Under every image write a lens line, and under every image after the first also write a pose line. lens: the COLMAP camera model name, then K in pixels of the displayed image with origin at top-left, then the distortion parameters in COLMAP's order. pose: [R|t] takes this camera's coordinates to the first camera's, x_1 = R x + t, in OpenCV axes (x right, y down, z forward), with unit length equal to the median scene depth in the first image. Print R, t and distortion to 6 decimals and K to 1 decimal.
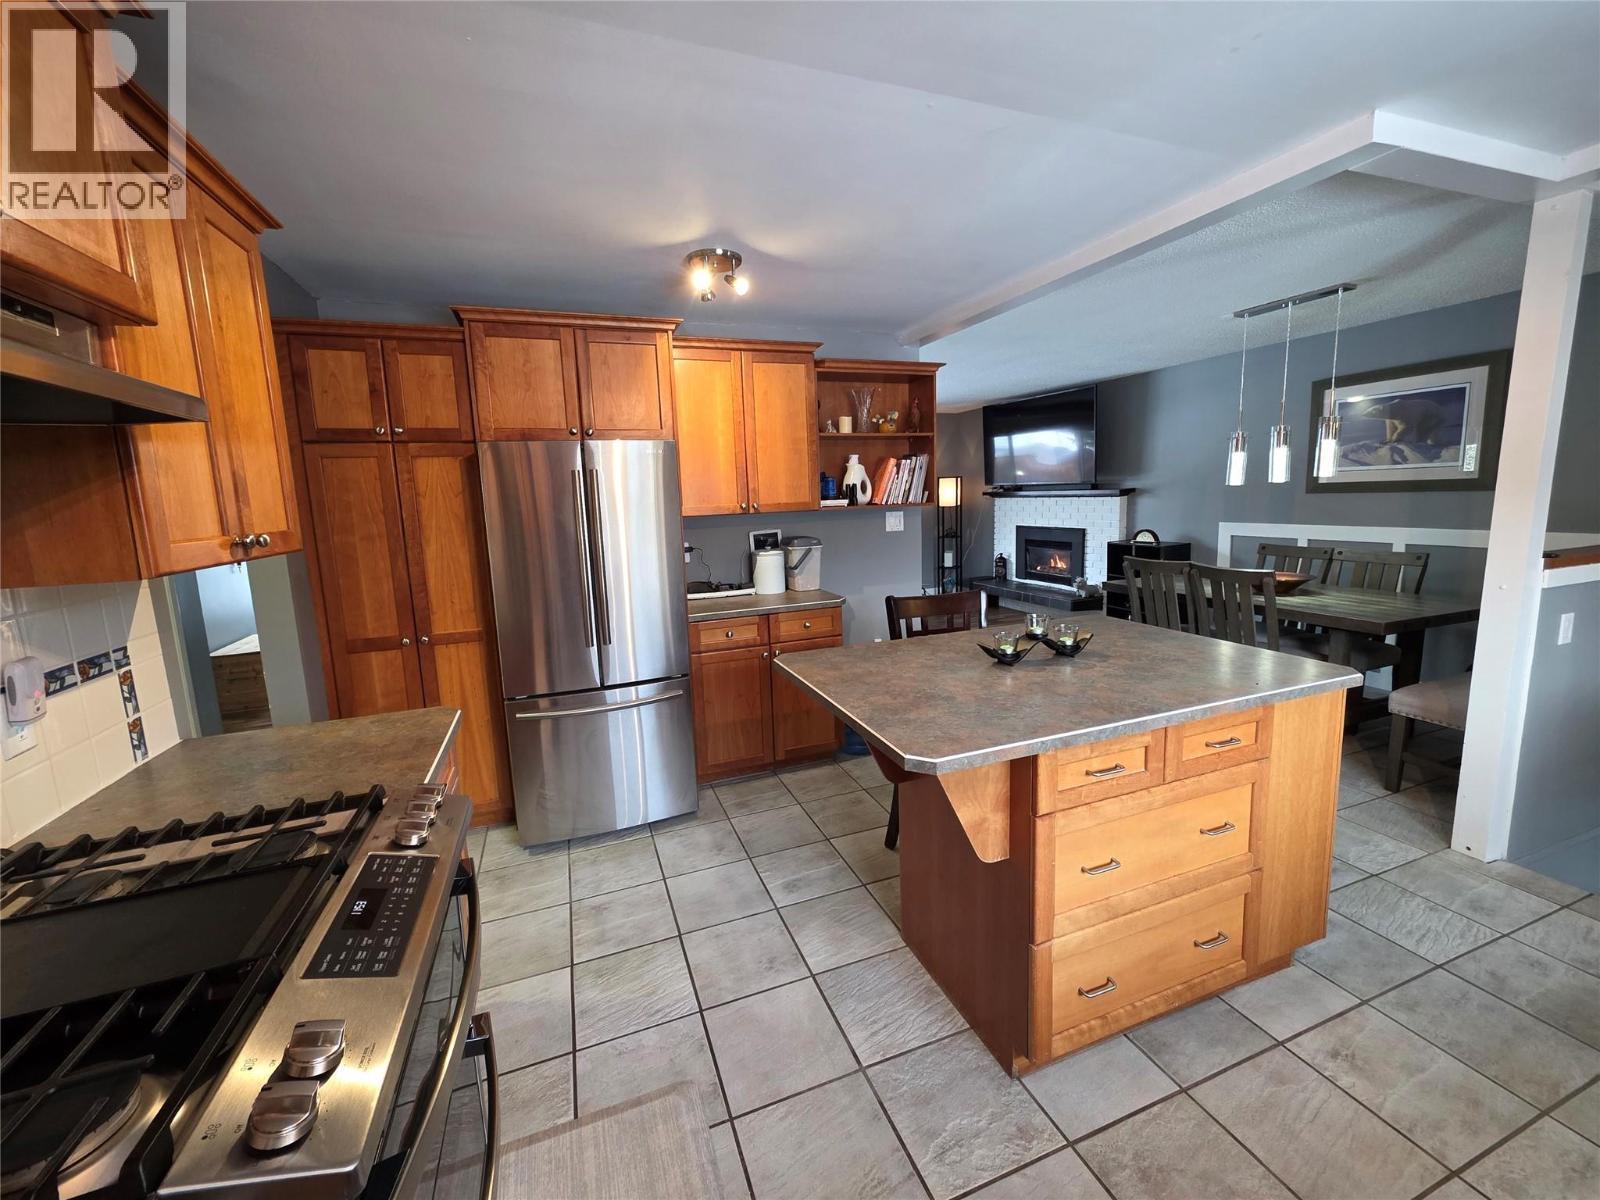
lens RADIAL K [[634.6, 0, 796.2], [0, 634.6, 582.5], [0, 0, 1]] dist [0.003009, -0.000168]
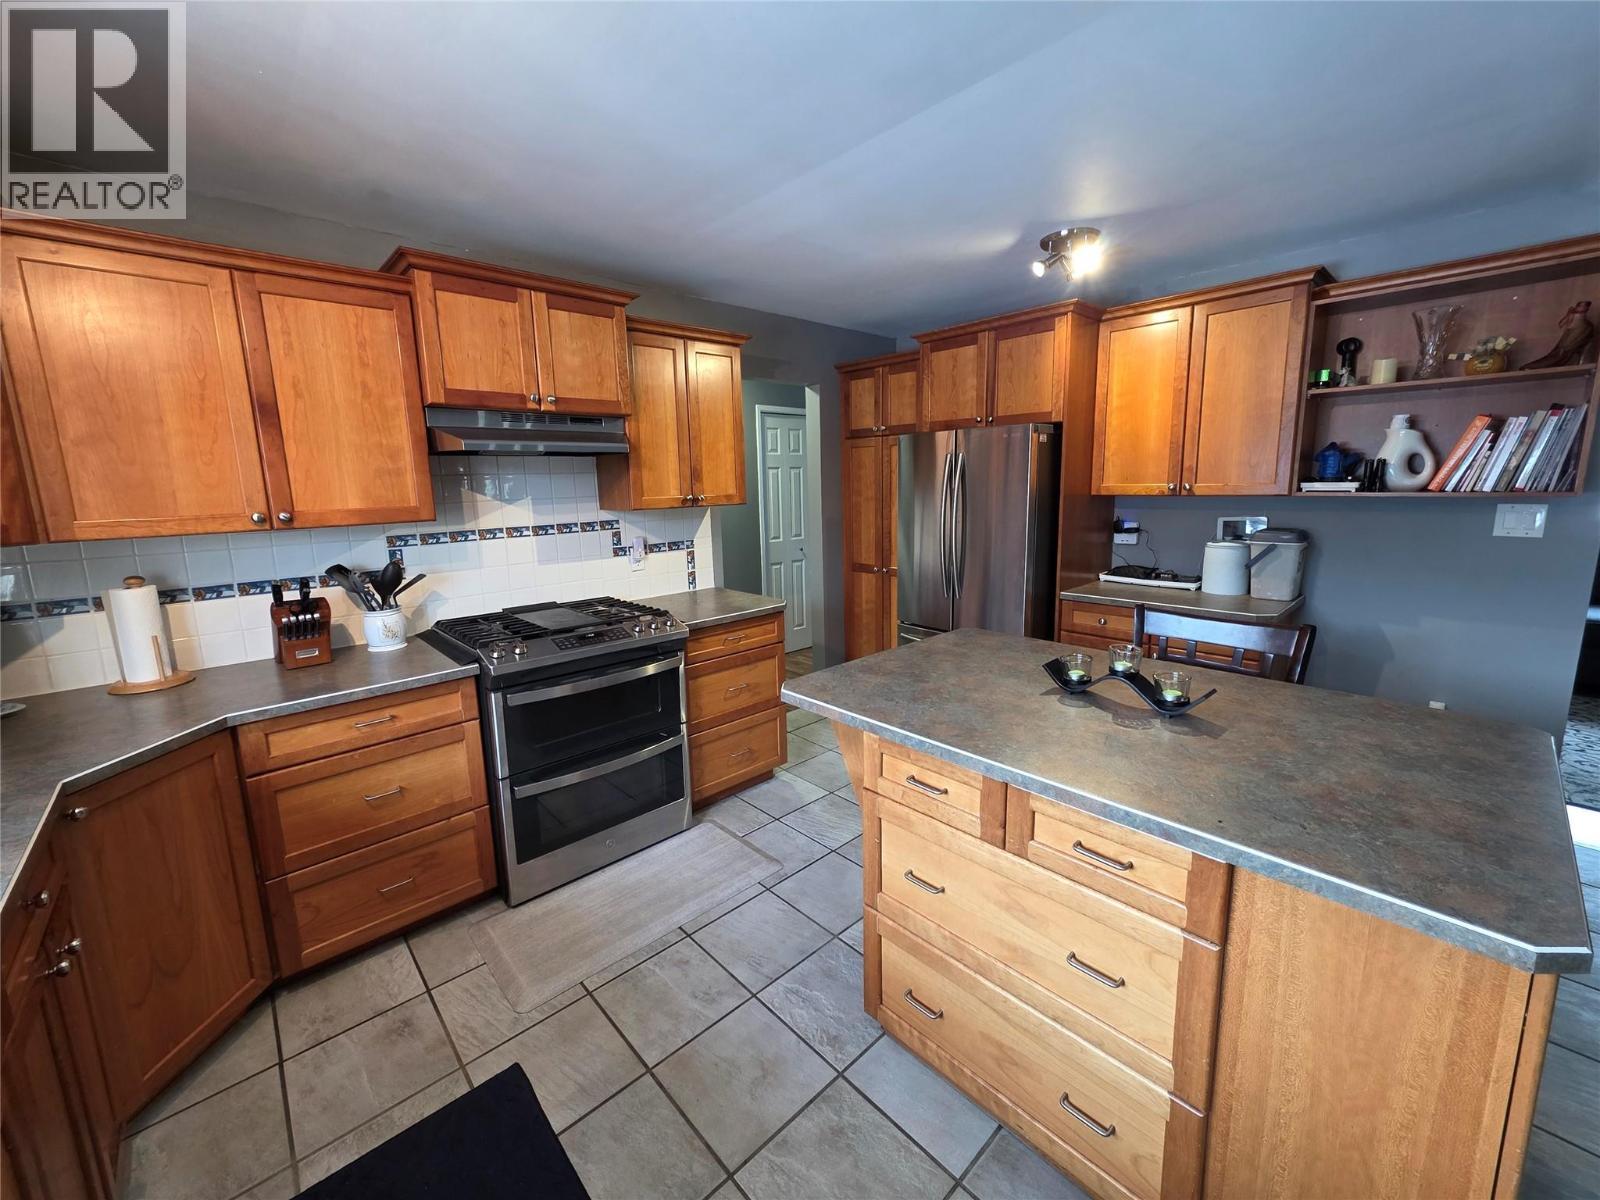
lens RADIAL K [[634.6, 0, 794.3], [0, 634.6, 582.9], [0, 0, 1]] dist [0.003009, -0.000168]
pose [[0.380700, 0.176348, -0.907727, 0.519730], [-0.119509, 0.982797, 0.140810, -0.049541], [0.916943, 0.054875, 0.395226, 0.177090]]
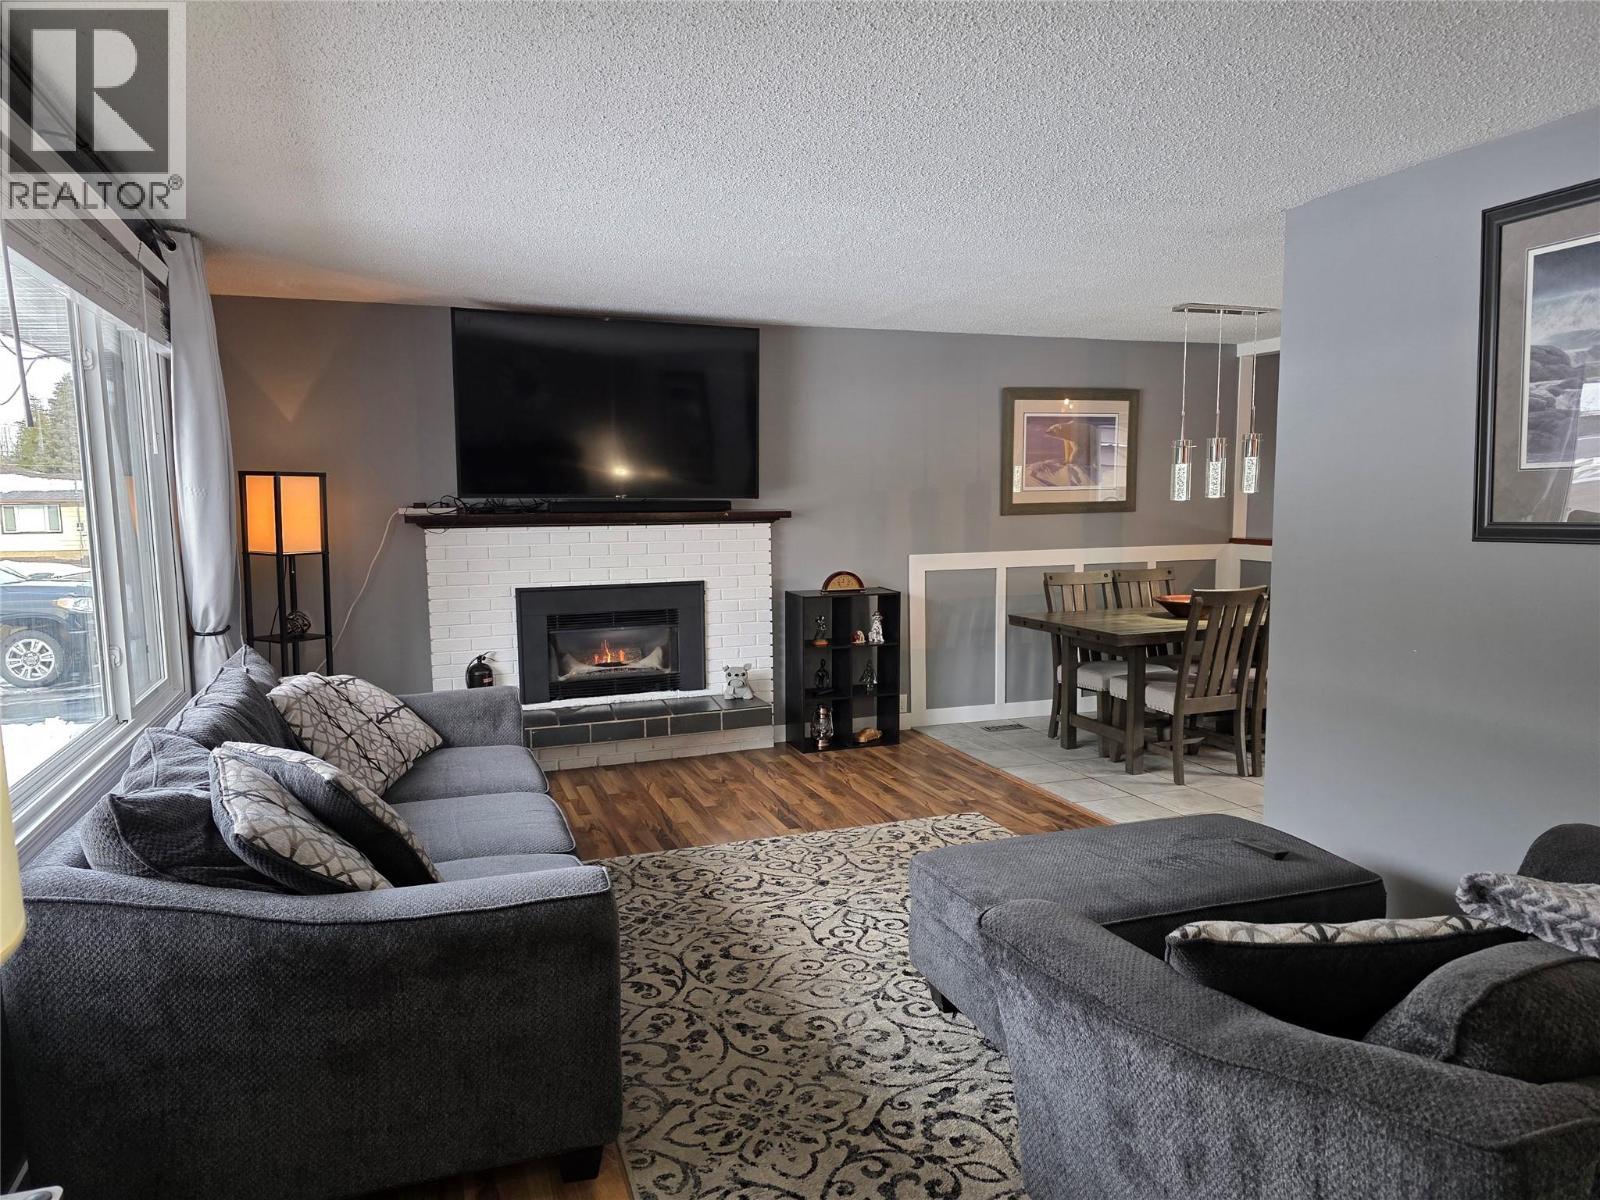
lens RADIAL K [[1072.3, 0, 802.8], [0, 1072.3, 610.1], [0, 0, 1]] dist [0.050132, -0.039218]
pose [[0.001628, -0.072809, 0.997345, -0.896217], [0.151595, 0.985837, 0.071722, -0.212177], [-0.988441, 0.151075, 0.012642, 1.696020]]
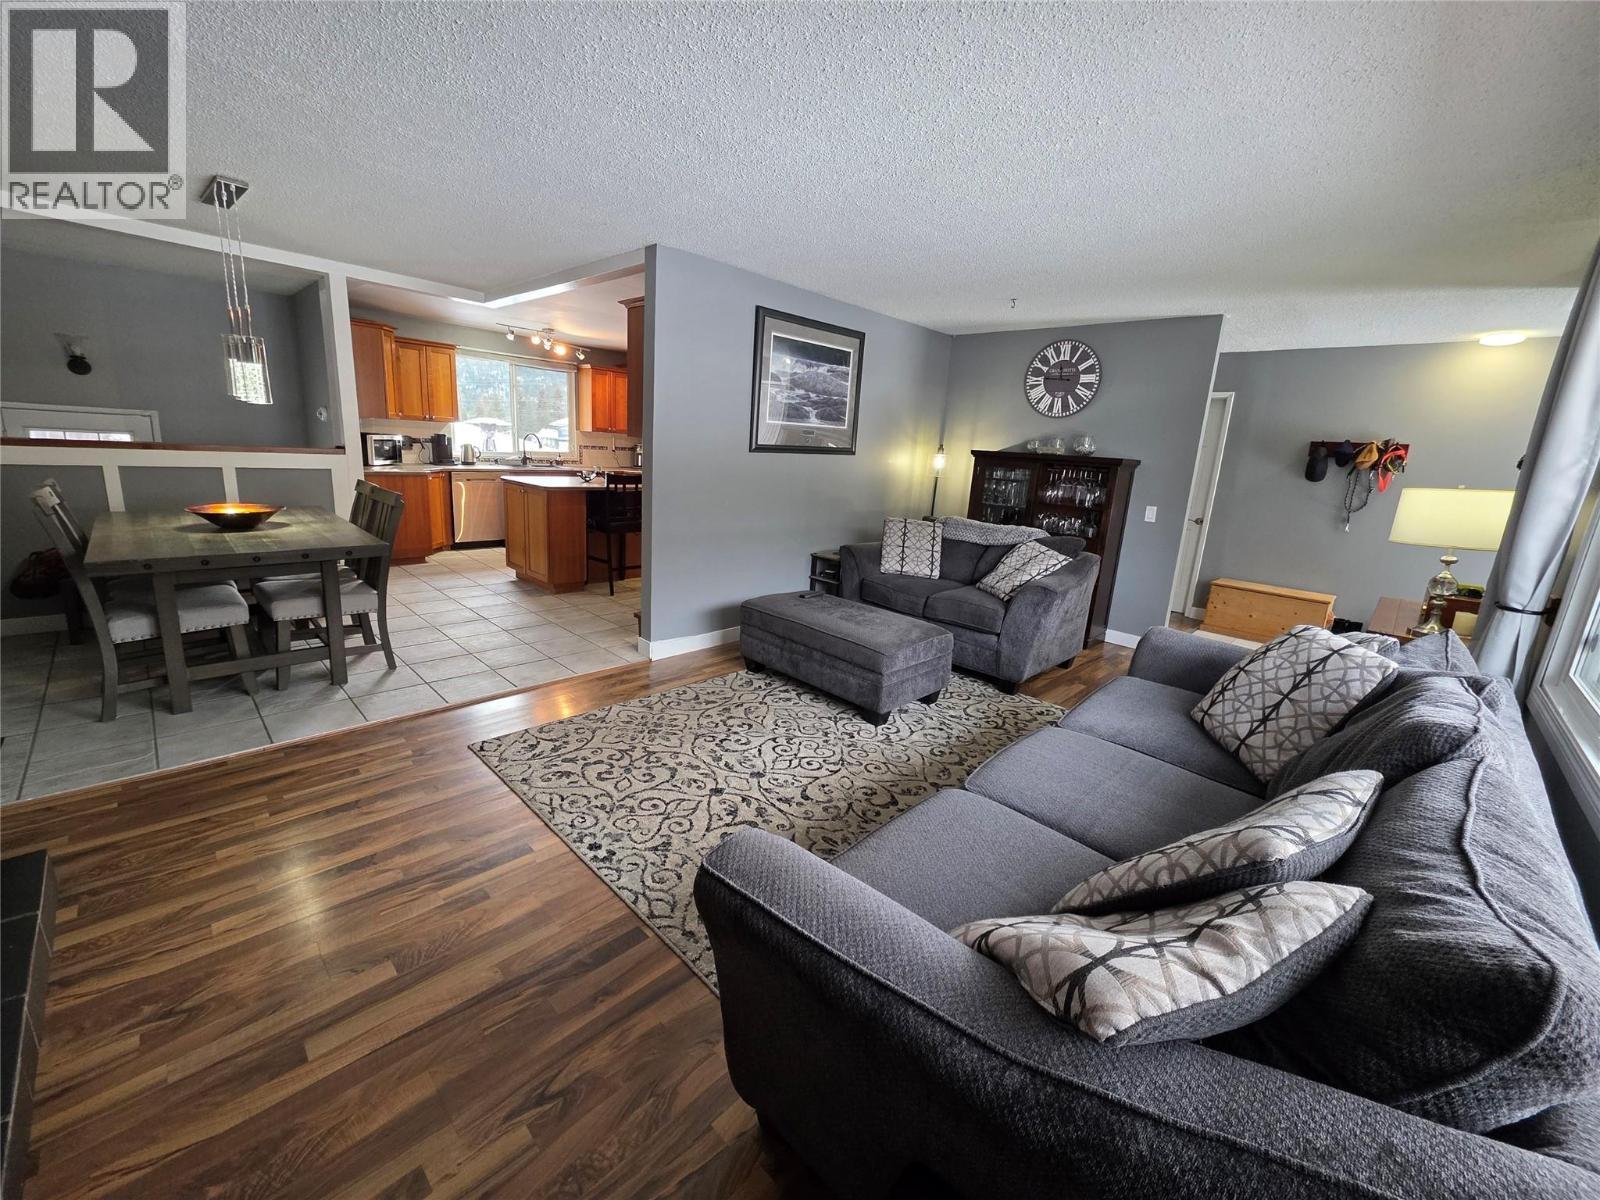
lens RADIAL K [[634.6, 0, 790.5], [0, 634.6, 581.9], [0, 0, 1]] dist [0.003009, -0.000168]
pose [[-0.905751, 0.071545, -0.417728, 0.477079], [-0.089181, 0.931404, 0.352894, -0.326797], [0.414322, 0.356887, -0.837239, 2.305961]]
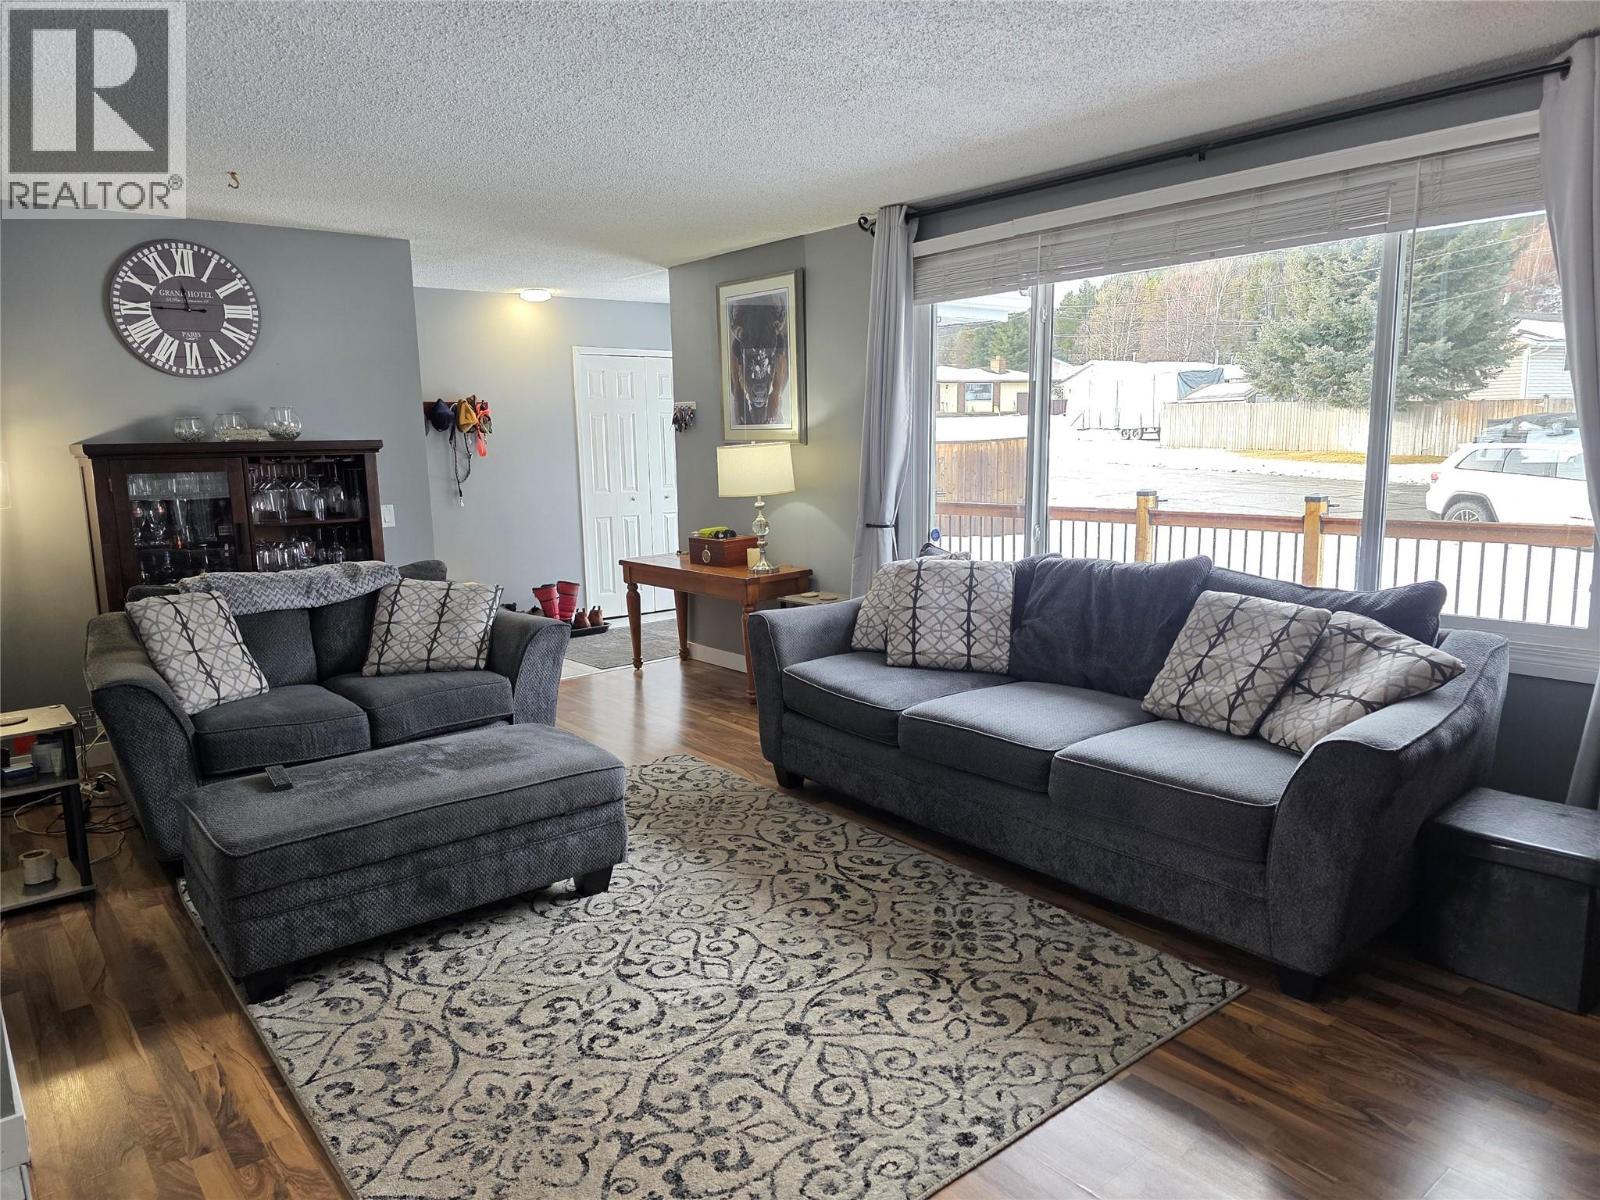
lens RADIAL K [[1072.3, 0, 805.6], [0, 1072.3, 601.1], [0, 0, 1]] dist [0.050132, -0.039218]
pose [[0.329418, 0.176768, -0.927490, 0.913773], [-0.127240, 0.981669, 0.141902, -0.231109], [0.935571, 0.071269, 0.345871, 1.458342]]
